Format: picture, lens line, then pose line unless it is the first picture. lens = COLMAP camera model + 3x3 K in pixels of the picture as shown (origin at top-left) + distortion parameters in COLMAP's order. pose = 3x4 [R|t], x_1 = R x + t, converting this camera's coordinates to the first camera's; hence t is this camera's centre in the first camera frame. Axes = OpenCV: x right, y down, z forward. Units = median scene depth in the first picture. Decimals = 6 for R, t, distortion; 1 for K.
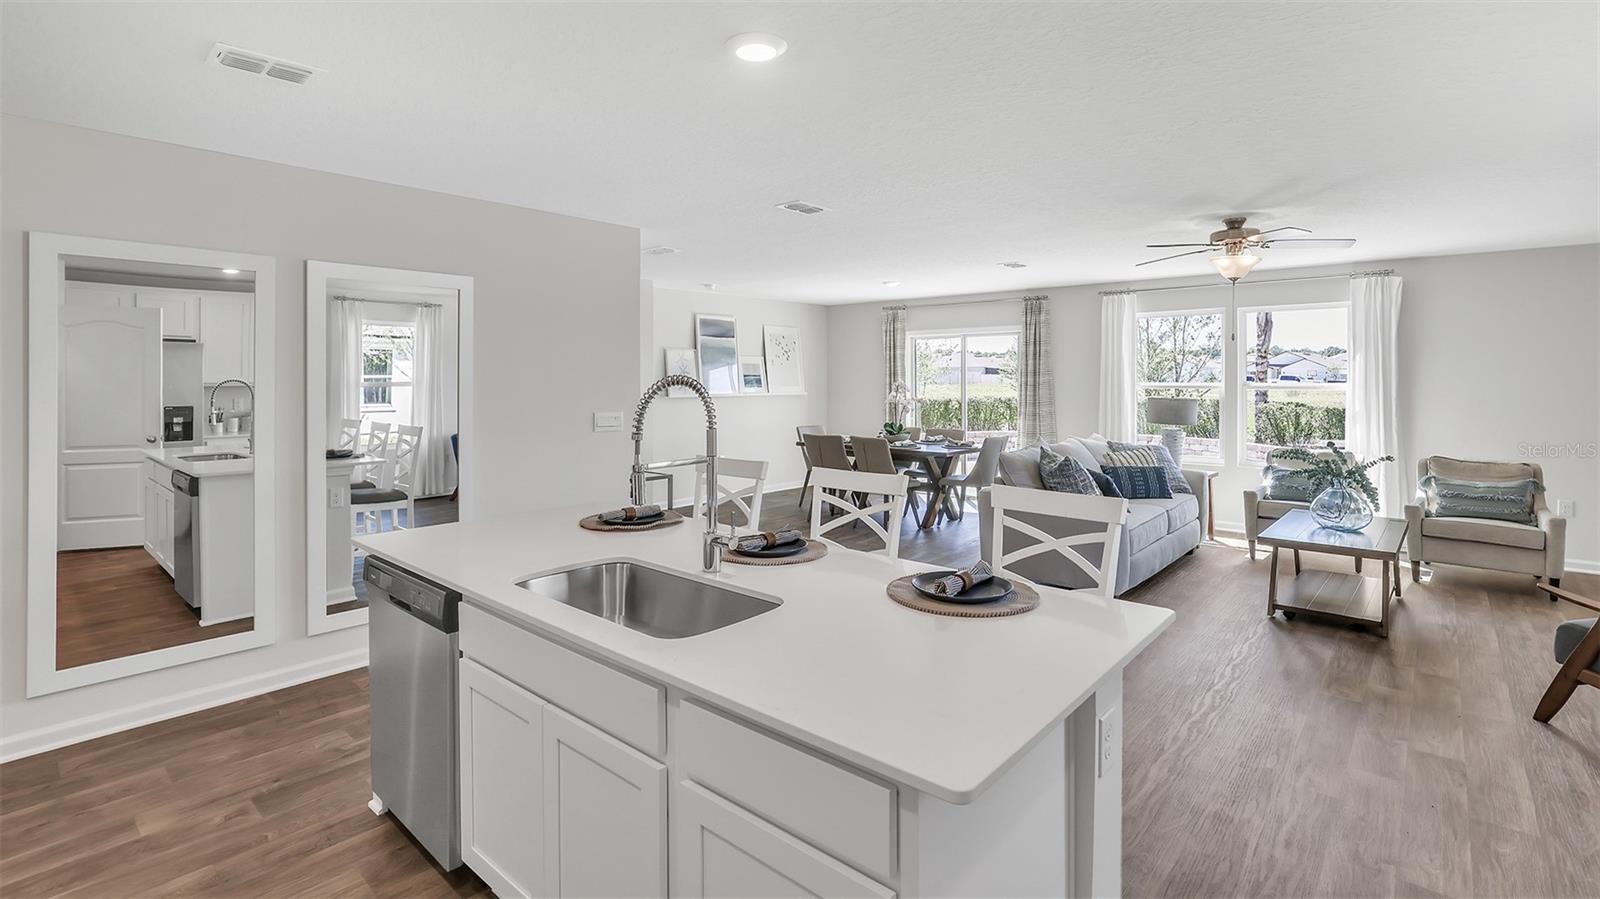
lens RADIAL K [[765.6, 0, 786.1], [0, 765.6, 386.8], [0, 0, 1]] dist [-0.016009, 0.002900]
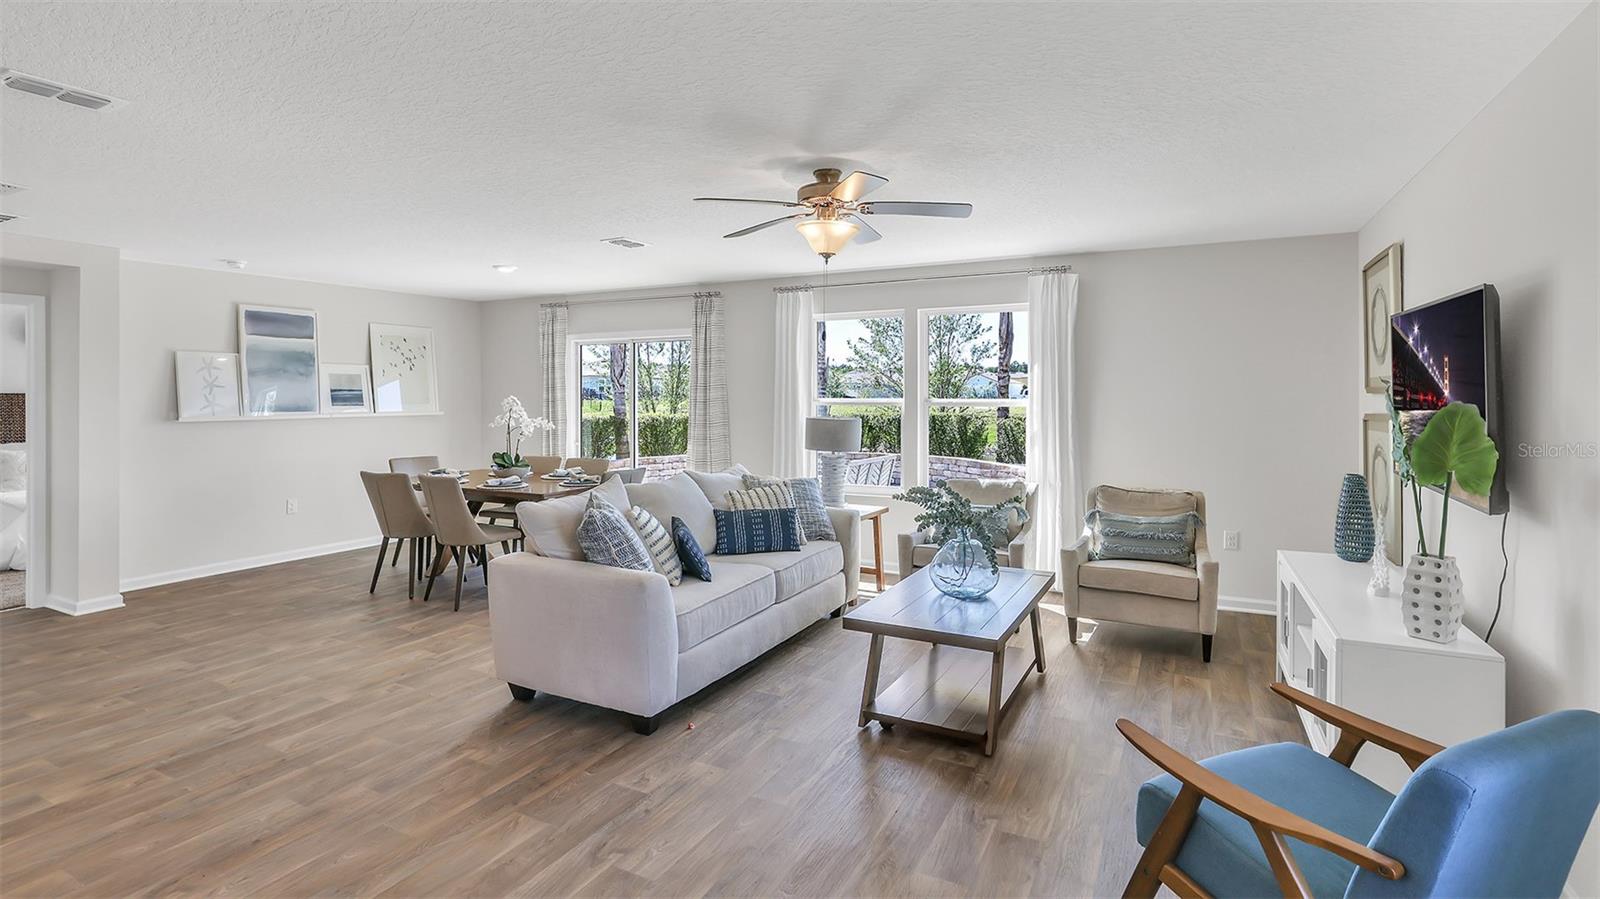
lens RADIAL K [[765.6, 0, 820.8], [0, 765.6, 425.7], [0, 0, 1]] dist [-0.016009, 0.002900]
pose [[0.967893, -0.011241, 0.251109, 0.328796], [0.003287, 0.999480, 0.032074, -0.003919], [-0.251339, -0.030219, 0.967427, 0.248730]]
